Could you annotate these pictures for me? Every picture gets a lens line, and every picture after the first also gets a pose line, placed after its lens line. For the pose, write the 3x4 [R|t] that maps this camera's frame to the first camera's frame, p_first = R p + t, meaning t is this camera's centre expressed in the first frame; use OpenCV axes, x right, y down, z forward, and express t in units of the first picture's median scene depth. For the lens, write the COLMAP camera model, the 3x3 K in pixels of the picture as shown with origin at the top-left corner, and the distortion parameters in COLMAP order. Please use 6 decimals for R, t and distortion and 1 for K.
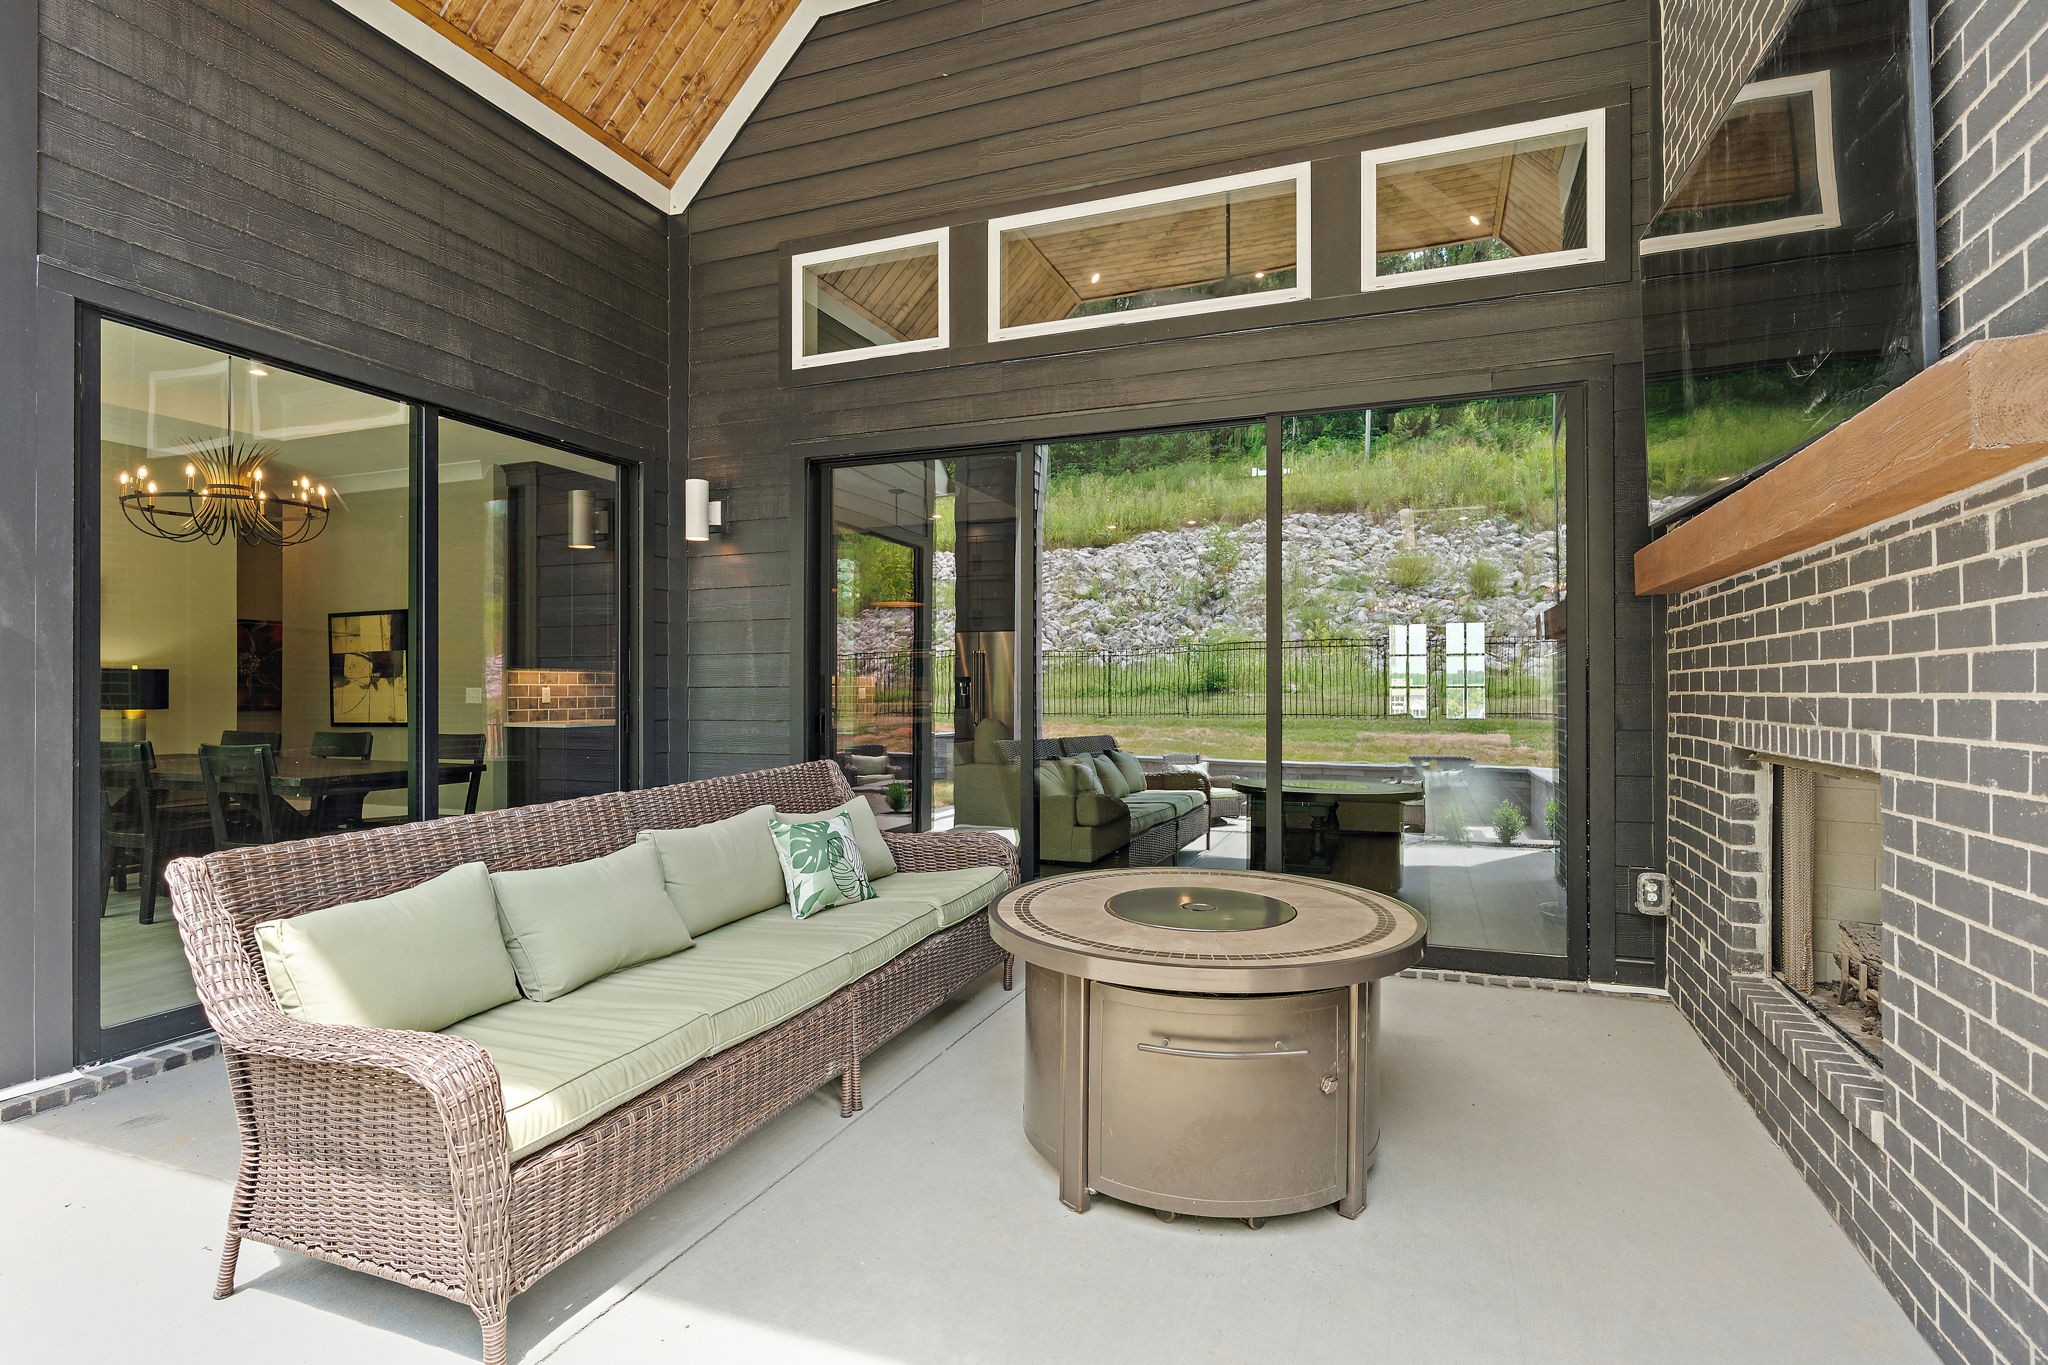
lens RADIAL K [[1010.2, 0, 1024.0], [0, 1010.2, 682.5], [0, 0, 1]] dist [0.000326, 0.000288]
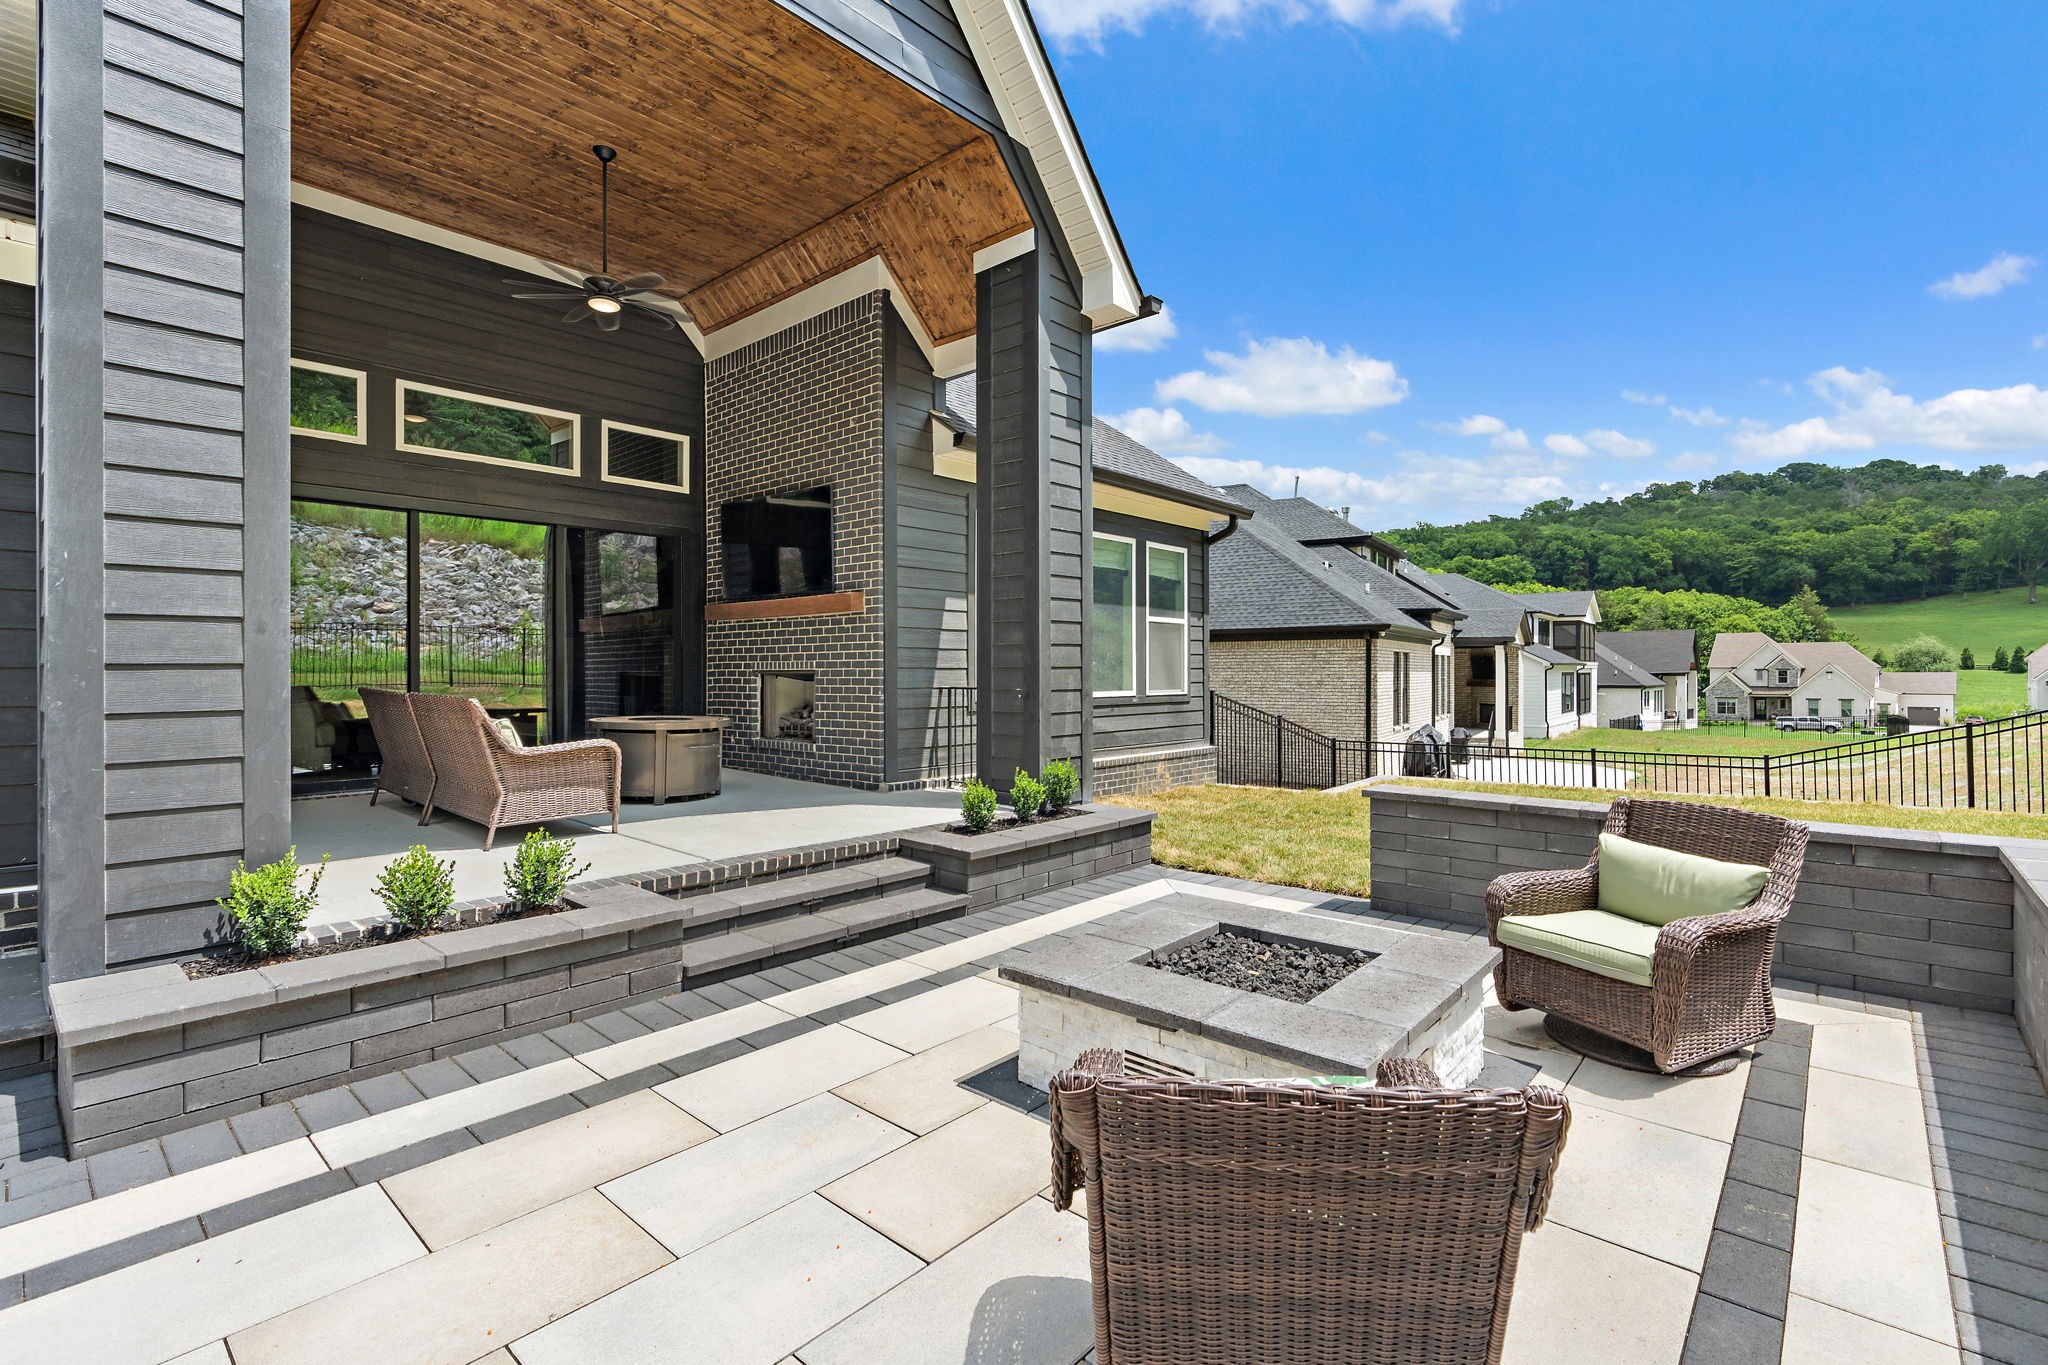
lens RADIAL K [[934.0, 0, 1040.4], [0, 934.0, 670.2], [0, 0, 1]] dist [-0.015901, 0.004409]
pose [[0.339580, -0.000360, 0.940577, -1.863224], [-0.004245, 0.999989, 0.001915, 0.054186], [-0.940568, -0.004643, 0.339575, -0.931775]]
